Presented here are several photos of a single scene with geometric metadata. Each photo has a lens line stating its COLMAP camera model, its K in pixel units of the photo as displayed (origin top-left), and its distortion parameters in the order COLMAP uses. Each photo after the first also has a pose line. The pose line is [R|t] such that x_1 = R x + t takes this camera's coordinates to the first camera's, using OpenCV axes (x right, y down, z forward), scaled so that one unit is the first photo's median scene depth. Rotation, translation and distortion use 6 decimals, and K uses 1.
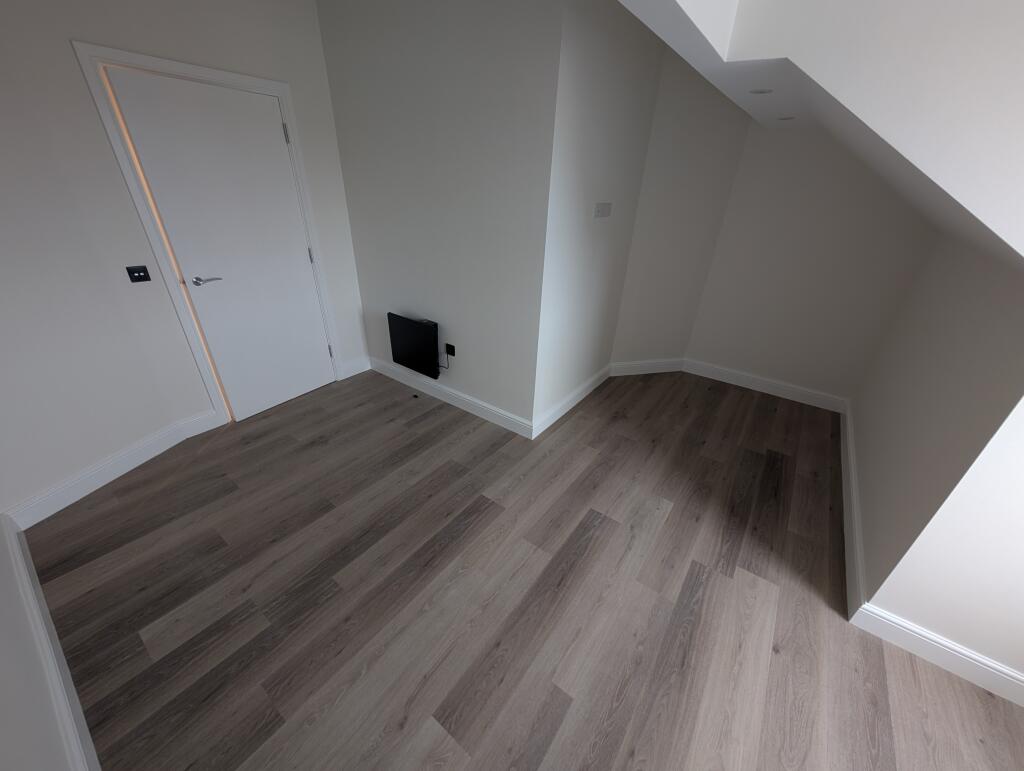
lens RADIAL K [[390.4, 0, 516.4], [0, 390.4, 384.5], [0, 0, 1]] dist [-0.000314, 0.000567]
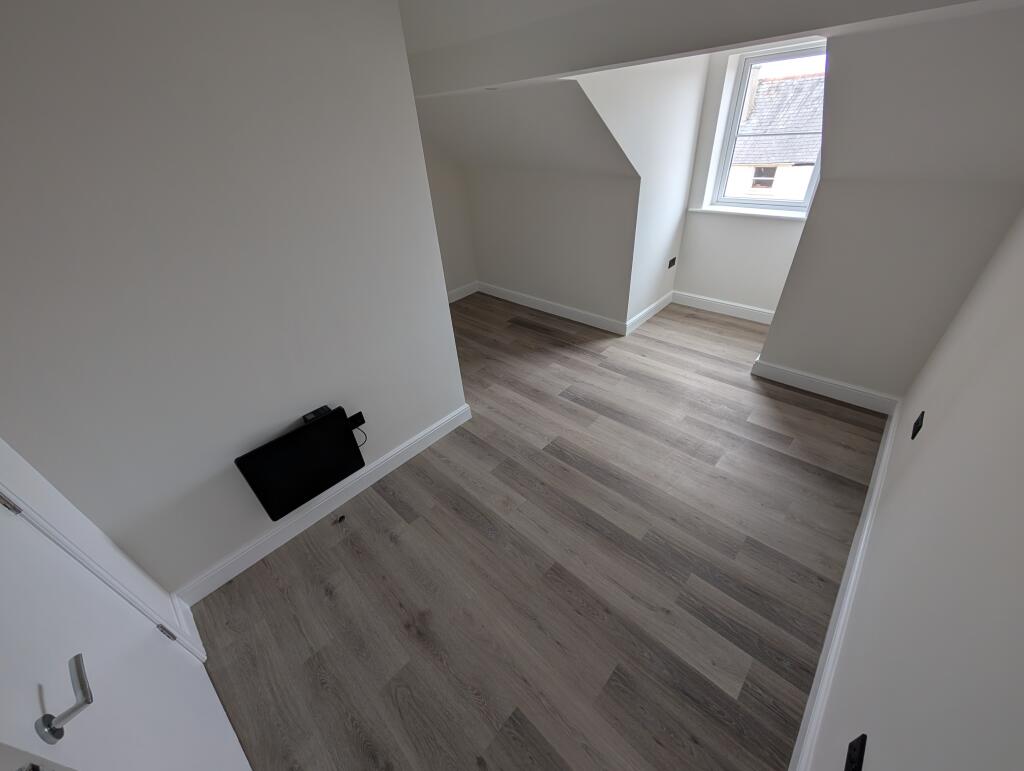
lens RADIAL K [[390.4, 0, 515.6], [0, 390.4, 387.5], [0, 0, 1]] dist [-0.000314, 0.000567]
pose [[0.121694, -0.597661, 0.792459, -0.903503], [0.525930, 0.715928, 0.459178, -0.417259], [-0.841777, 0.360899, 0.401453, 0.544557]]
